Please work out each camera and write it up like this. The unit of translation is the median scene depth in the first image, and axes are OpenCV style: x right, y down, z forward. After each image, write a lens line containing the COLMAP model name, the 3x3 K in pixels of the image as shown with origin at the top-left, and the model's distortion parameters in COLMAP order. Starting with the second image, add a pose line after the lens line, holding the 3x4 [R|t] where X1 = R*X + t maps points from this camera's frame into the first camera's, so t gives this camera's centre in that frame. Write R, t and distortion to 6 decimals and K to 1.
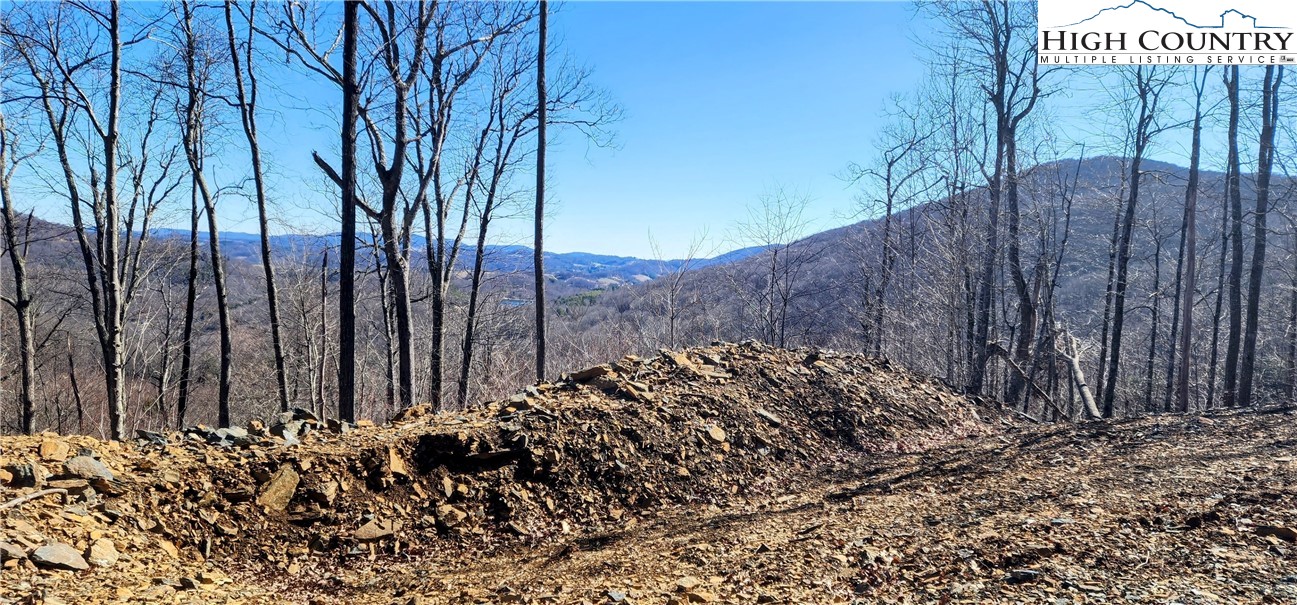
lens RADIAL K [[839.5, 0, 645.2], [0, 839.5, 305.5], [0, 0, 1]] dist [0.087585, -0.086700]
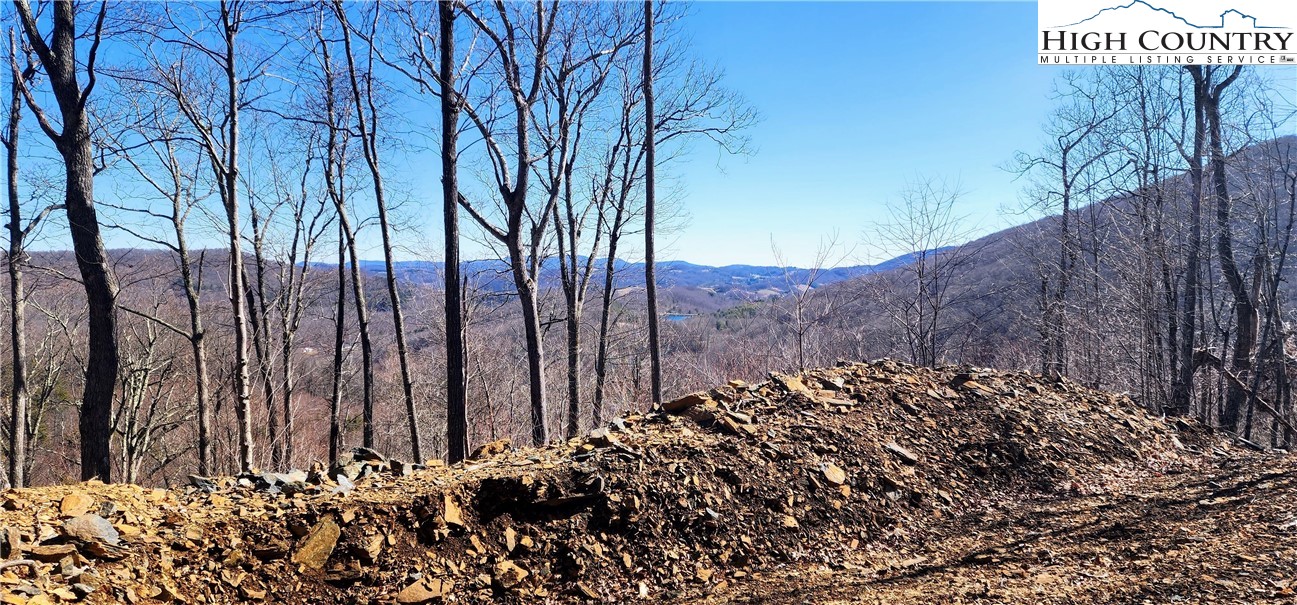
lens RADIAL K [[839.5, 0, 645.2], [0, 839.5, 305.5], [0, 0, 1]] dist [0.087585, -0.086700]
pose [[0.981585, -0.034741, -0.187843, 0.057816], [0.031791, 0.999320, -0.018695, -0.005582], [0.188364, 0.012379, 0.982021, 0.118784]]
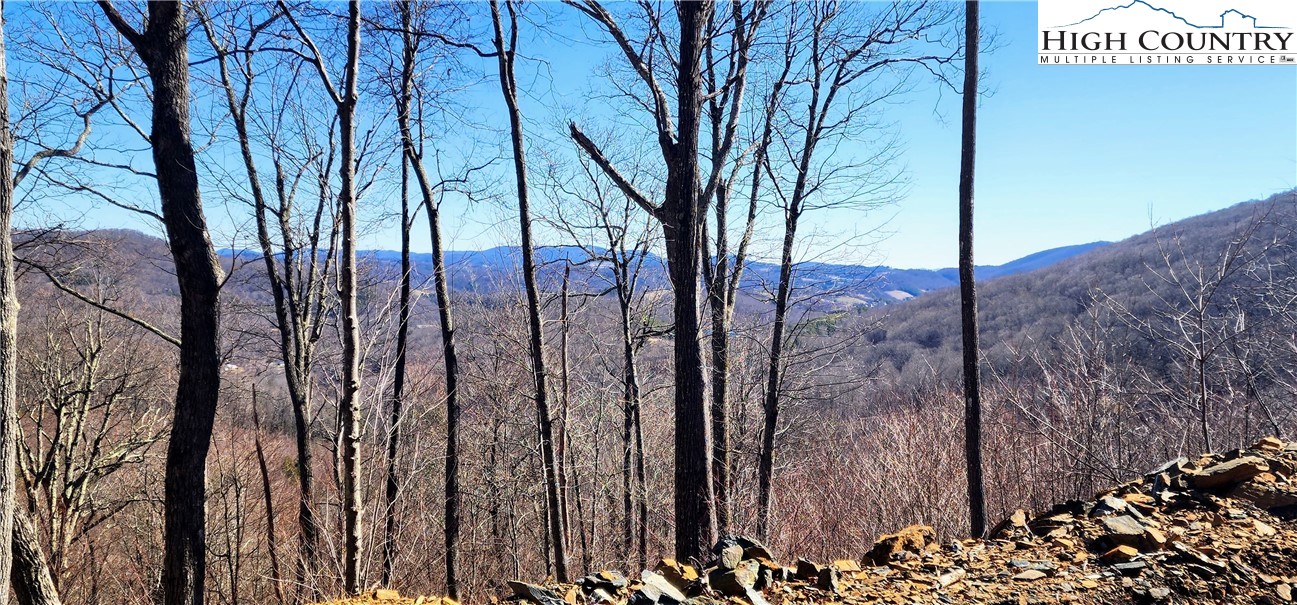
lens RADIAL K [[1139.9, 0, 650.5], [0, 1139.9, 306.8], [0, 0, 1]] dist [0.137989, -0.204900]
pose [[0.975276, -0.019393, -0.220139, -0.234849], [0.013888, 0.999552, -0.026525, -0.008526], [0.220554, 0.022812, 0.975108, 0.201594]]
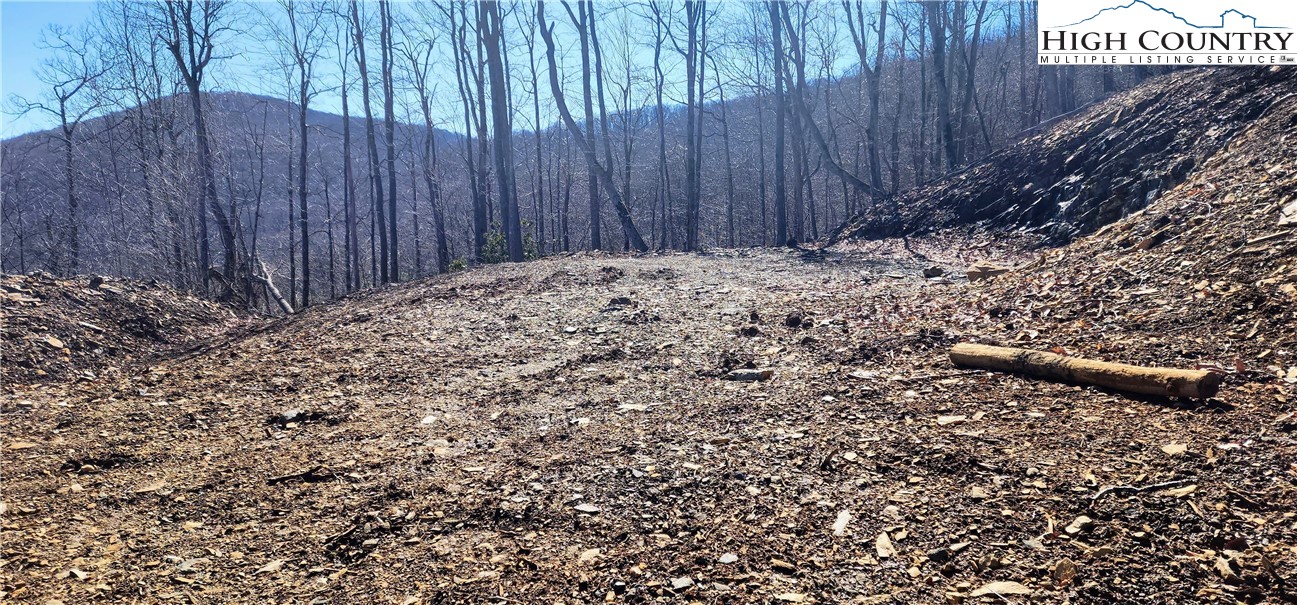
lens RADIAL K [[839.5, 0, 645.2], [0, 839.5, 305.5], [0, 0, 1]] dist [0.087585, -0.086700]
pose [[0.602878, -0.124452, 0.788067, -0.332524], [0.066462, 0.992160, 0.105838, 0.022156], [-0.795060, -0.011431, 0.606423, -0.384063]]
